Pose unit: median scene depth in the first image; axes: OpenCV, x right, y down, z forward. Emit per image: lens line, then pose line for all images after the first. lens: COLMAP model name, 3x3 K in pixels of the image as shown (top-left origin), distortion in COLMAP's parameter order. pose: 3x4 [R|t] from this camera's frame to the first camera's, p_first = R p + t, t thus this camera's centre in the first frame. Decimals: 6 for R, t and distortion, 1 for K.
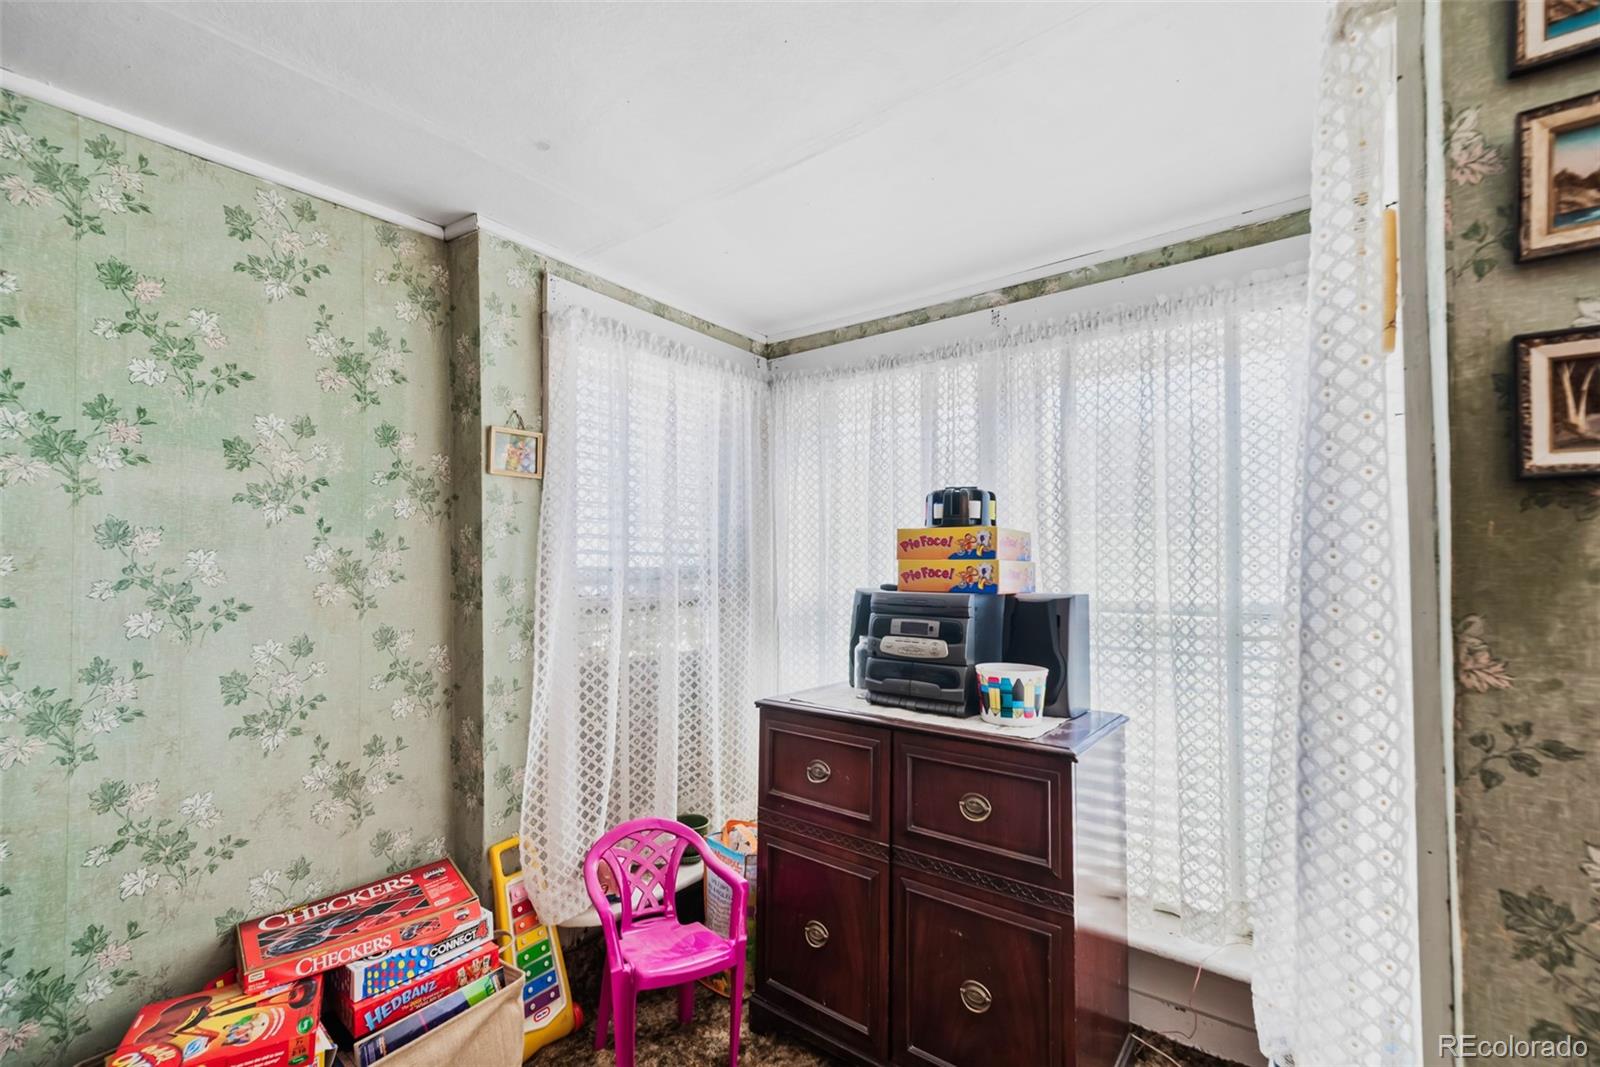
lens RADIAL K [[706.1, 0, 800.0], [0, 706.1, 533.5], [0, 0, 1]] dist [0.008318, 0.000504]
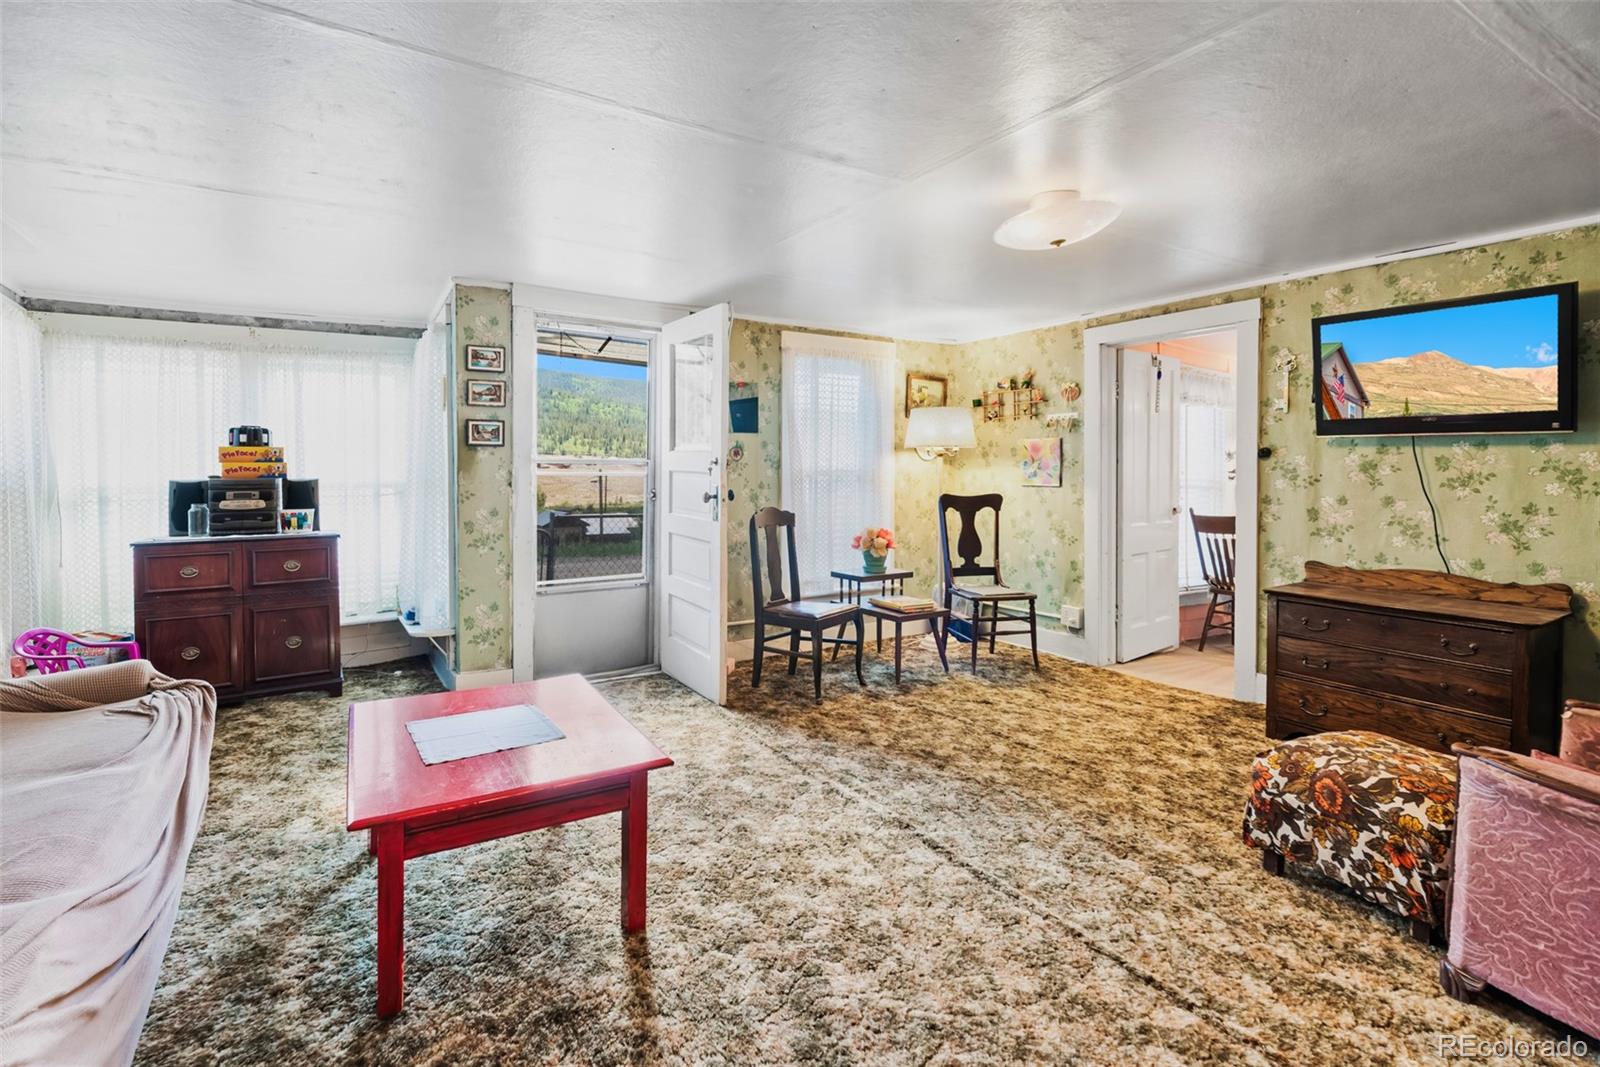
lens RADIAL K [[732.8, 0, 782.5], [0, 732.8, 488.5], [0, 0, 1]] dist [0.005773, 0.000699]
pose [[0.354275, -0.026590, 0.934763, -1.342248], [-0.027938, 0.998849, 0.039002, -0.015119], [-0.934724, -0.039933, 0.353124, -1.284940]]
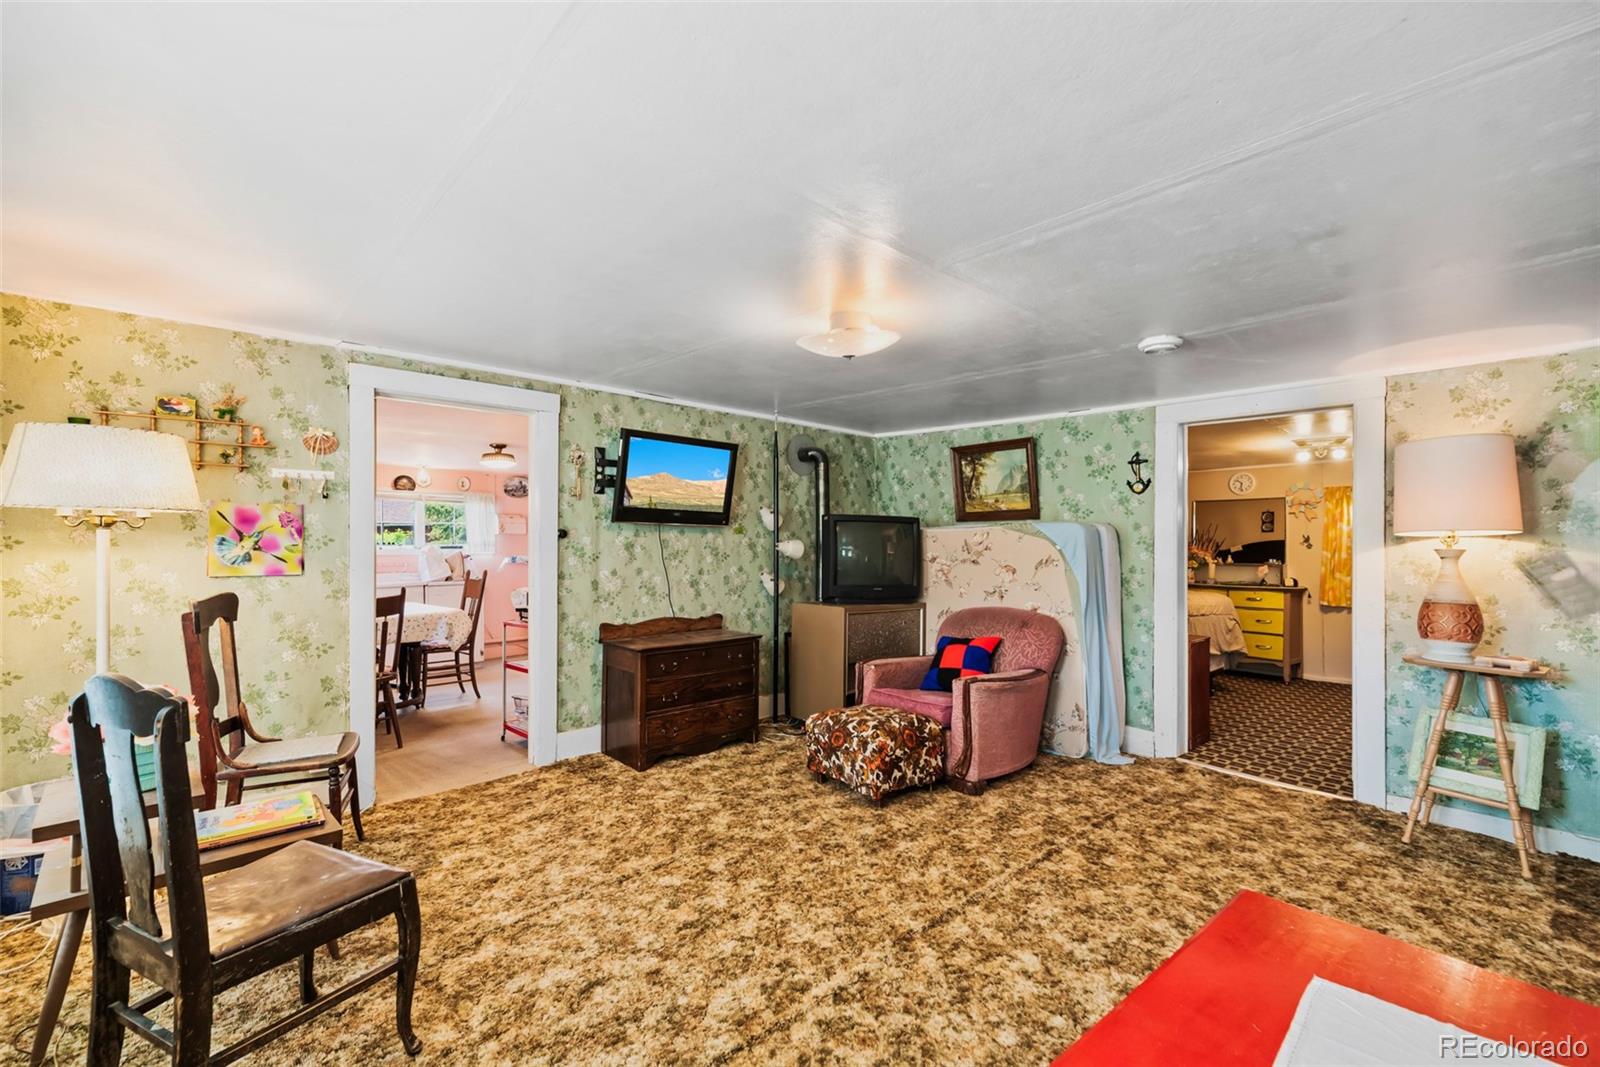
lens RADIAL K [[683.3, 0, 803.4], [0, 683.3, 539.1], [0, 0, 1]] dist [0.008611, 0.000207]
pose [[-0.982158, -0.004088, 0.188012, 0.045389], [-0.010150, 0.999459, -0.031287, 0.005885], [-0.187783, -0.032637, -0.981668, 0.293268]]
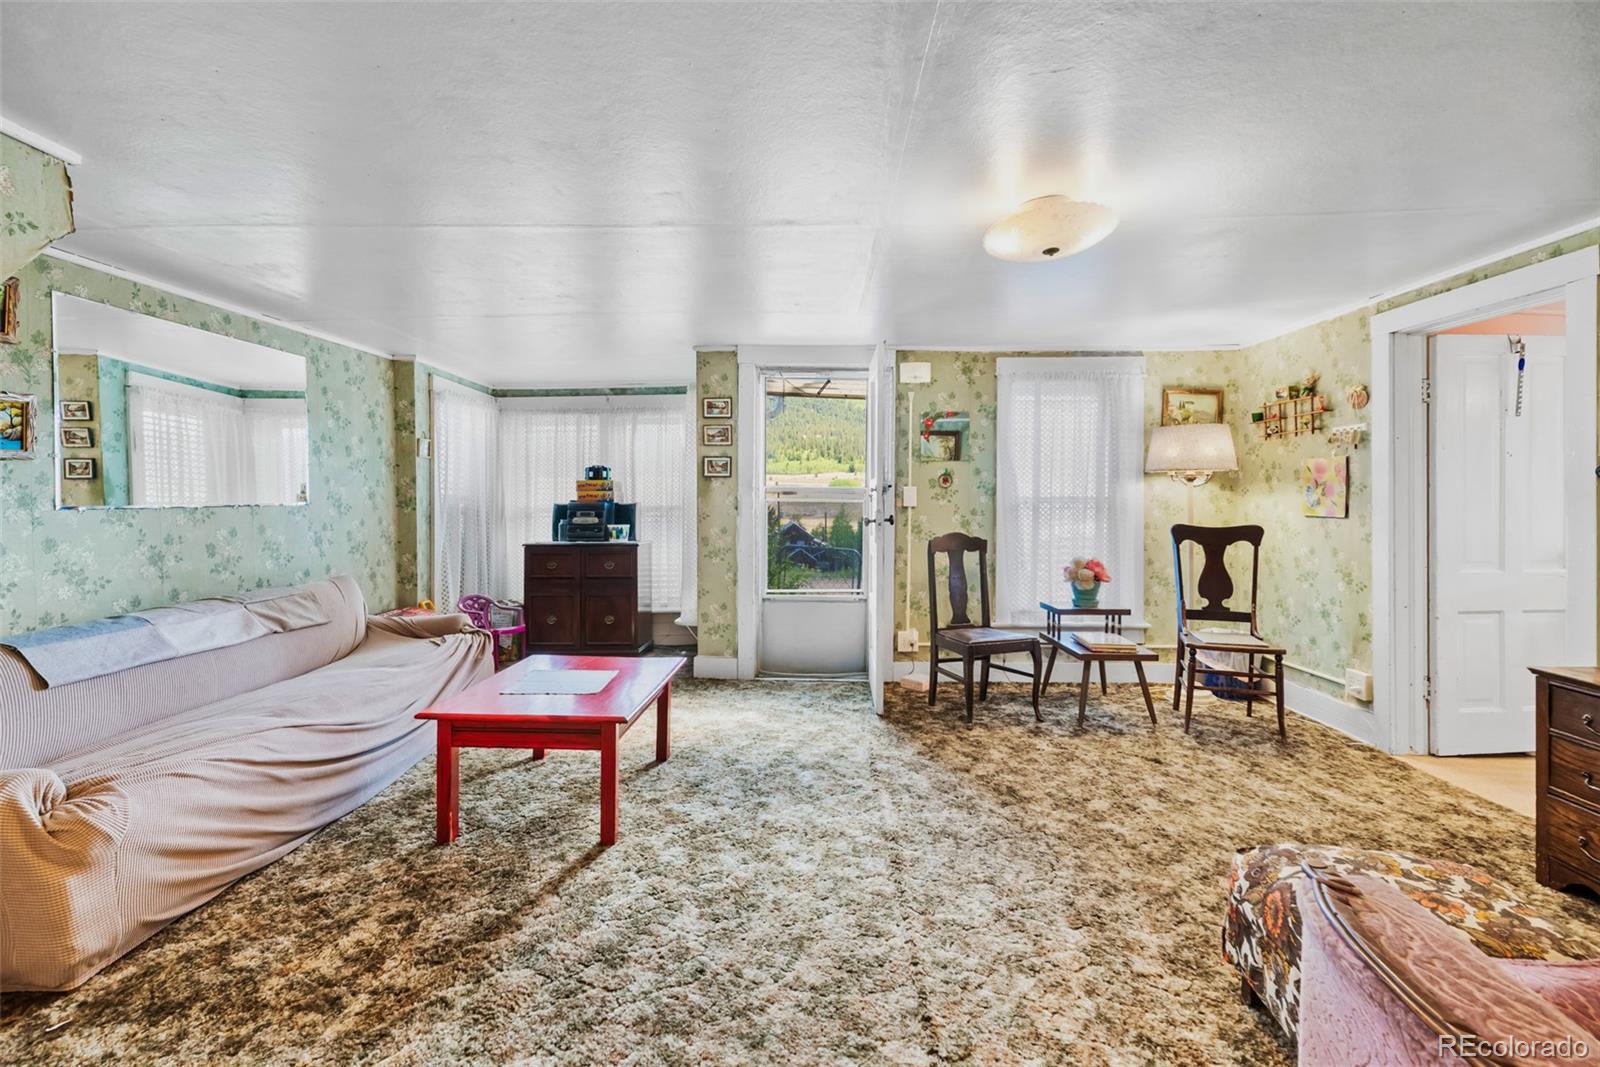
lens RADIAL K [[722.9, 0, 818.8], [0, 722.9, 505.8], [0, 0, 1]] dist [0.008012, 0.000399]
pose [[0.798782, -0.009129, 0.601552, -0.922228], [-0.017279, 0.999124, 0.038107, -0.035548], [-0.601373, -0.040834, 0.797925, -2.098156]]
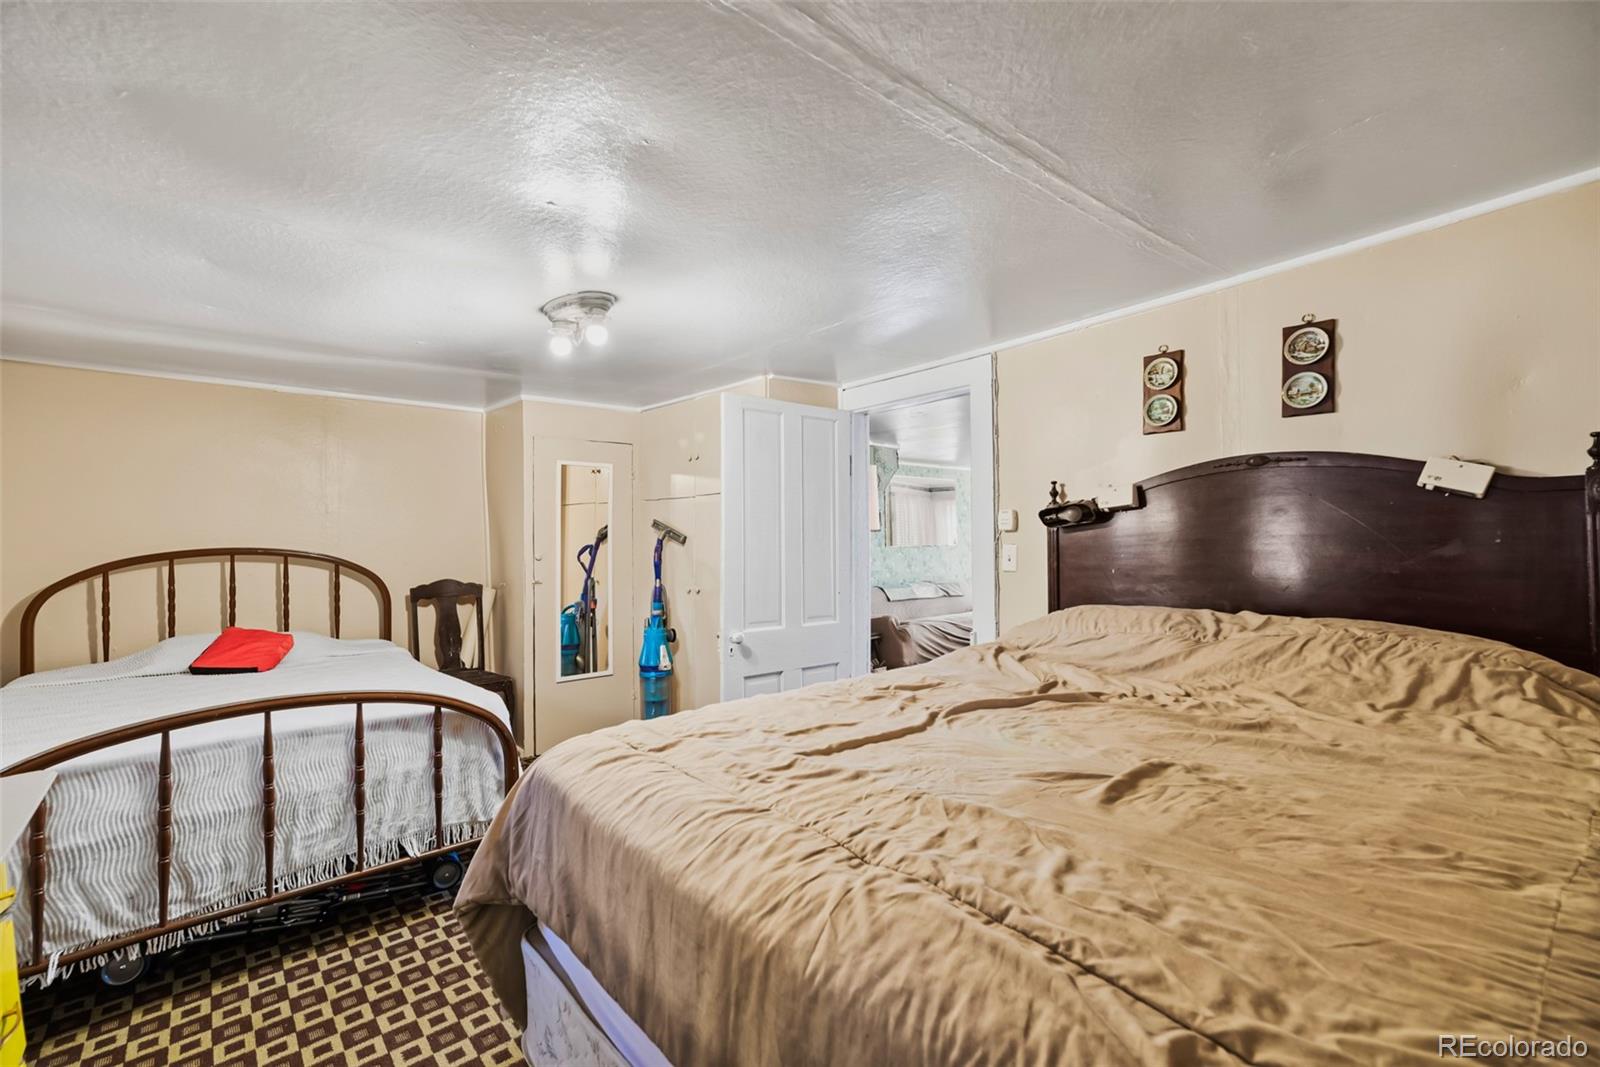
lens RADIAL K [[689.2, 0, 796.9], [0, 689.2, 535.3], [0, 0, 1]] dist [0.009129, 0.000293]
pose [[0.978759, -0.015646, -0.204414, -0.939988], [0.020247, 0.999586, 0.020435, -0.120728], [0.204010, -0.024140, 0.978671, -4.335578]]
